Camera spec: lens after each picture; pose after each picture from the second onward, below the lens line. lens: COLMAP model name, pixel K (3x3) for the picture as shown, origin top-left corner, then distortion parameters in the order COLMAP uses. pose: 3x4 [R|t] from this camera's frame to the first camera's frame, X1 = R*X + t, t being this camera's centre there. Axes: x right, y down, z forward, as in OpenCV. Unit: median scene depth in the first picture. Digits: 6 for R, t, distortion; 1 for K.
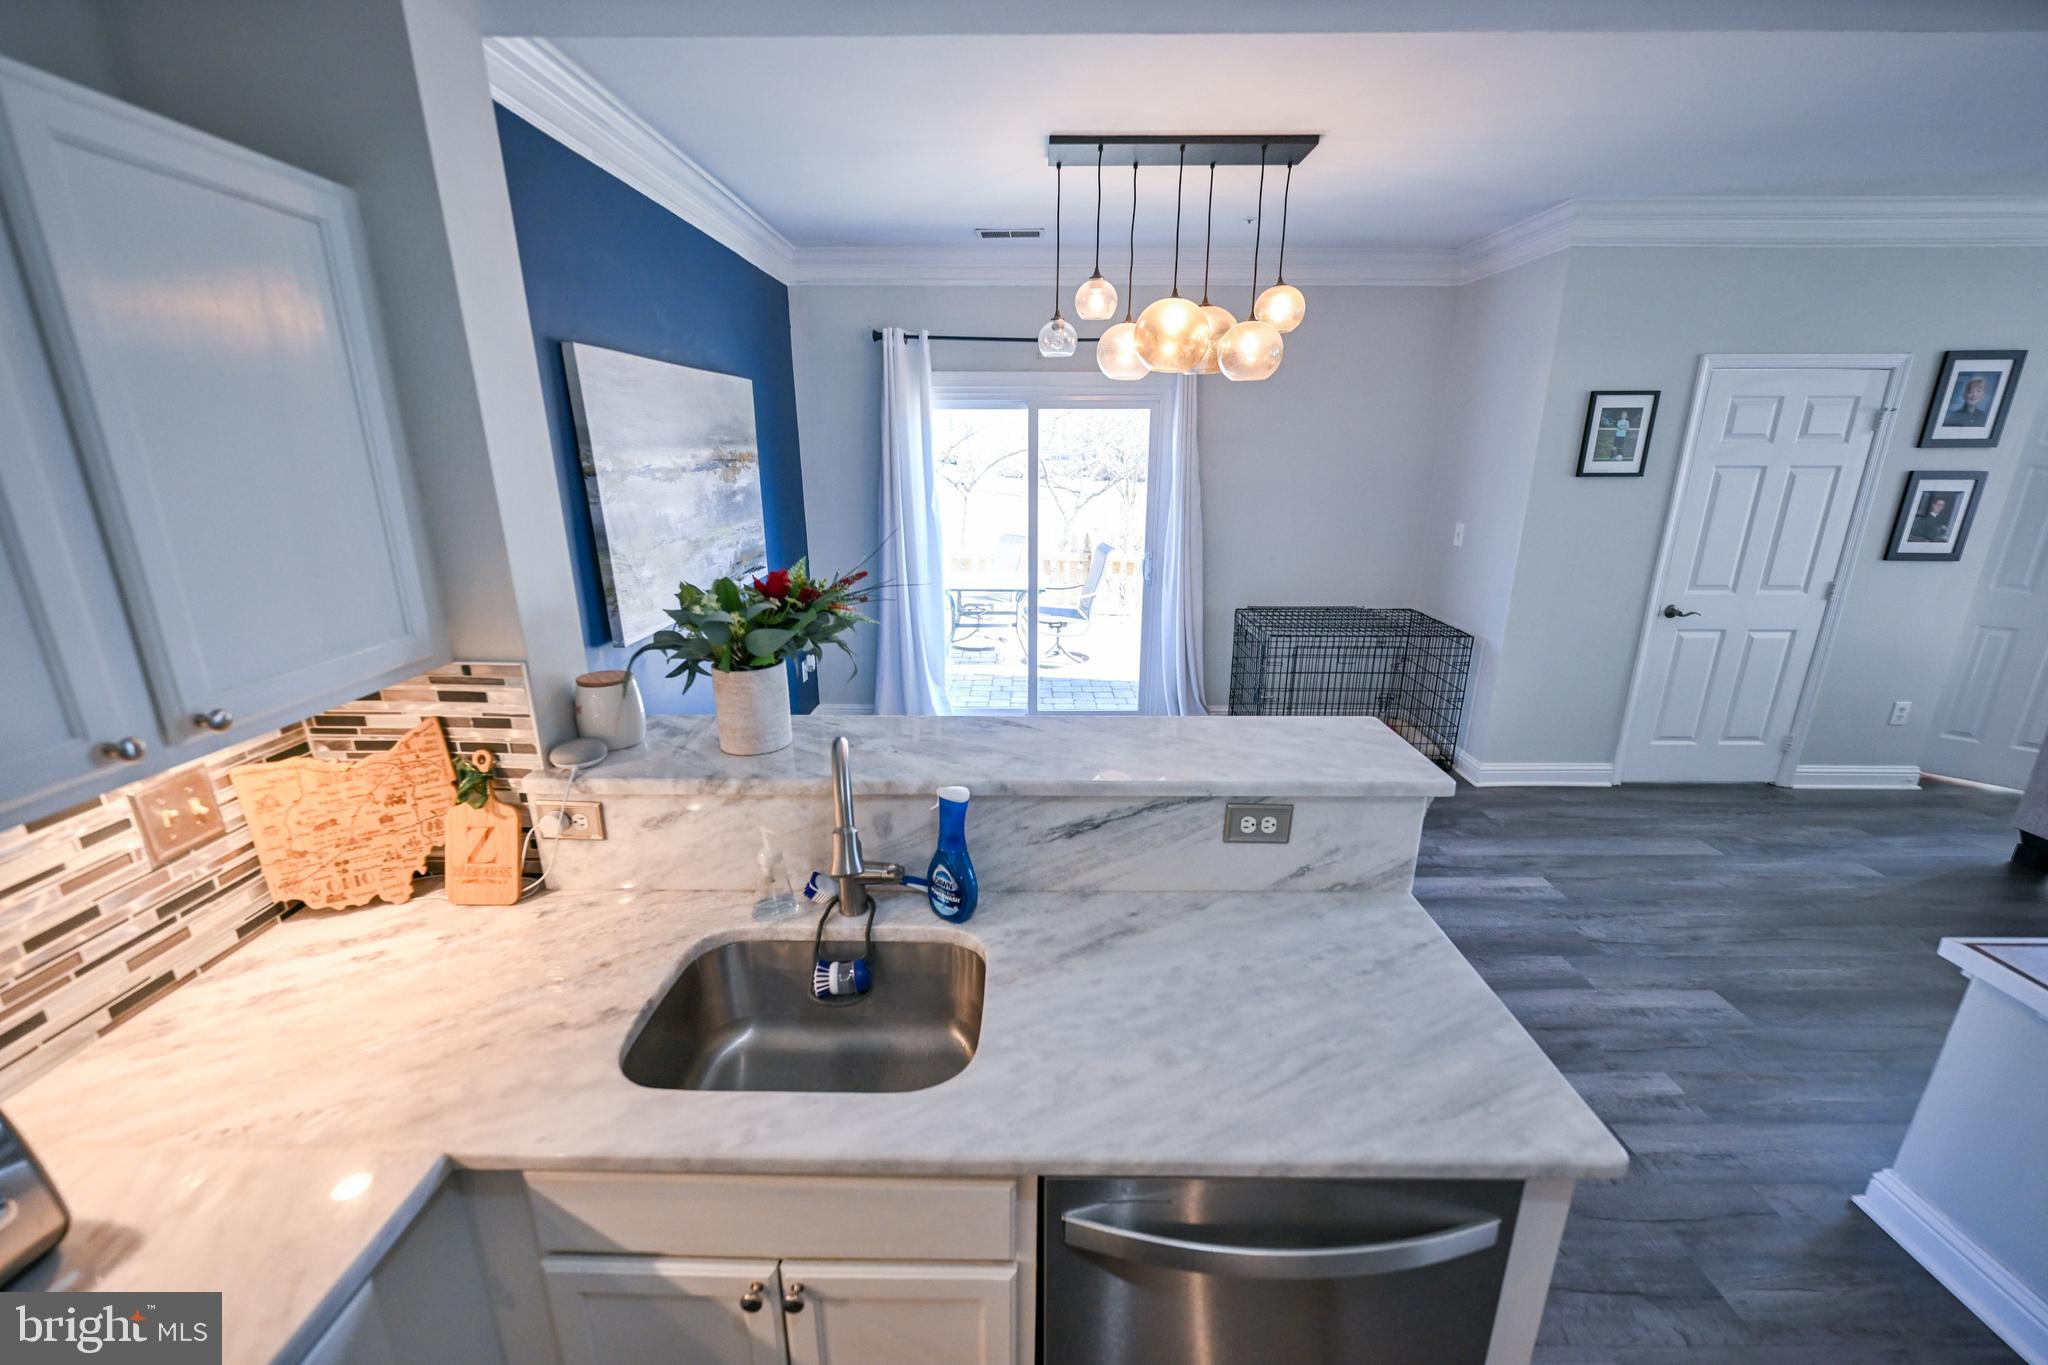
lens RADIAL K [[811.4, 0, 1026.2], [0, 811.4, 677.9], [0, 0, 1]] dist [-0.000450, 0.000169]
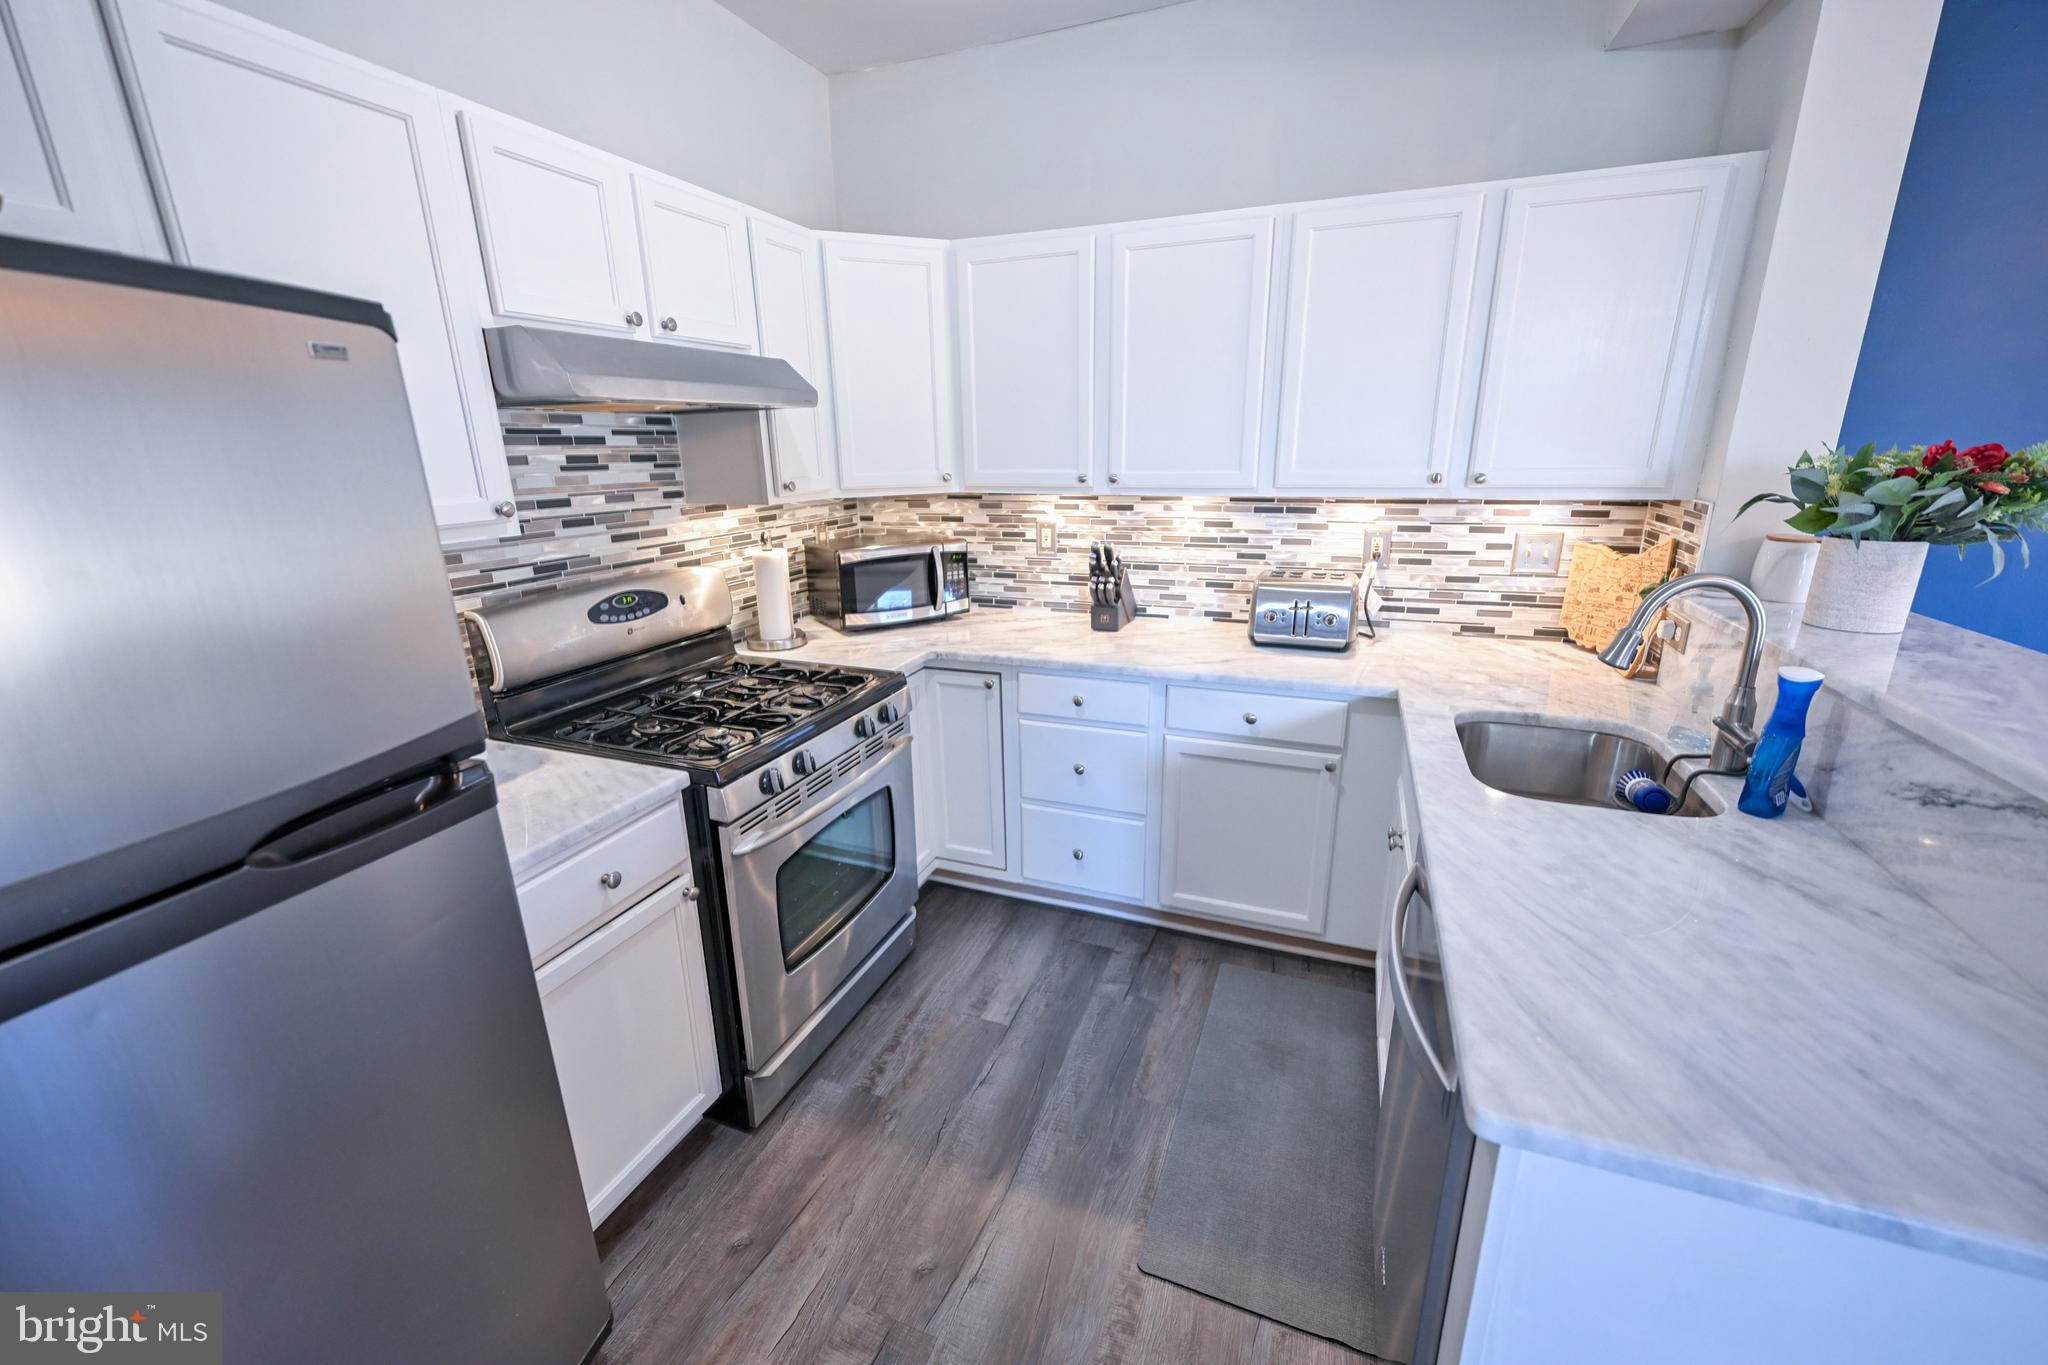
lens RADIAL K [[811.4, 0, 1026.2], [0, 811.4, 677.9], [0, 0, 1]] dist [-0.000450, 0.000169]
pose [[-0.346034, 0.269095, -0.898804, 1.044920], [-0.243384, 0.899446, 0.362989, 0.029956], [0.906104, 0.344361, -0.245745, 0.456688]]
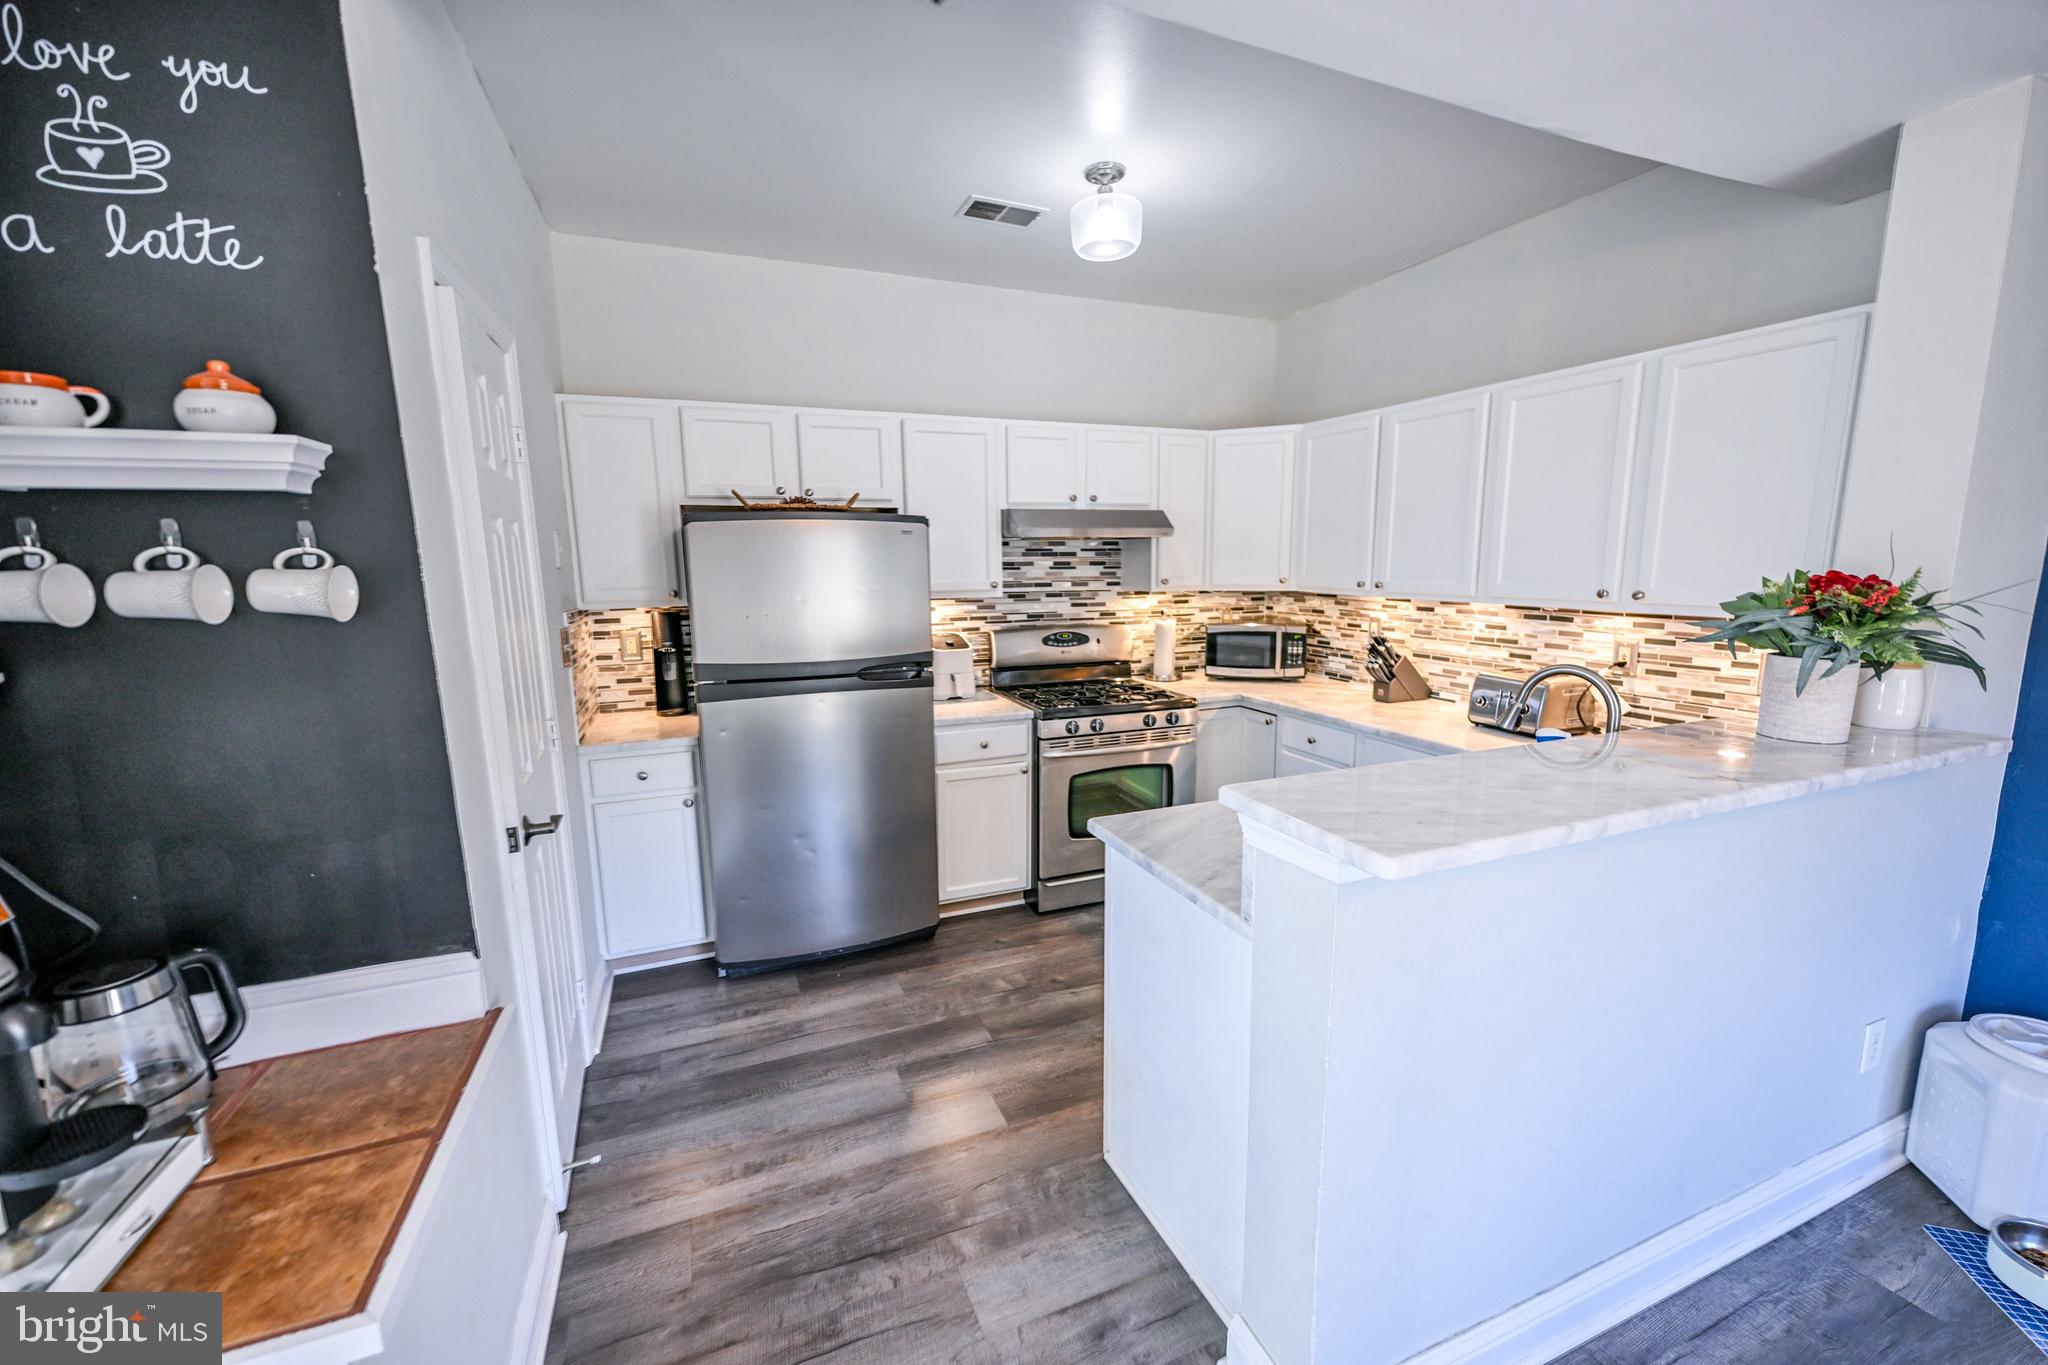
lens RADIAL K [[804.1, 0, 1024.0], [0, 804.1, 682.5], [0, 0, 1]] dist [-0.000609, -0.000226]
pose [[-0.920439, 0.071243, -0.384339, 1.146879], [-0.098269, 0.909496, 0.403930, -0.354808], [0.378332, 0.409562, -0.830135, 1.728213]]
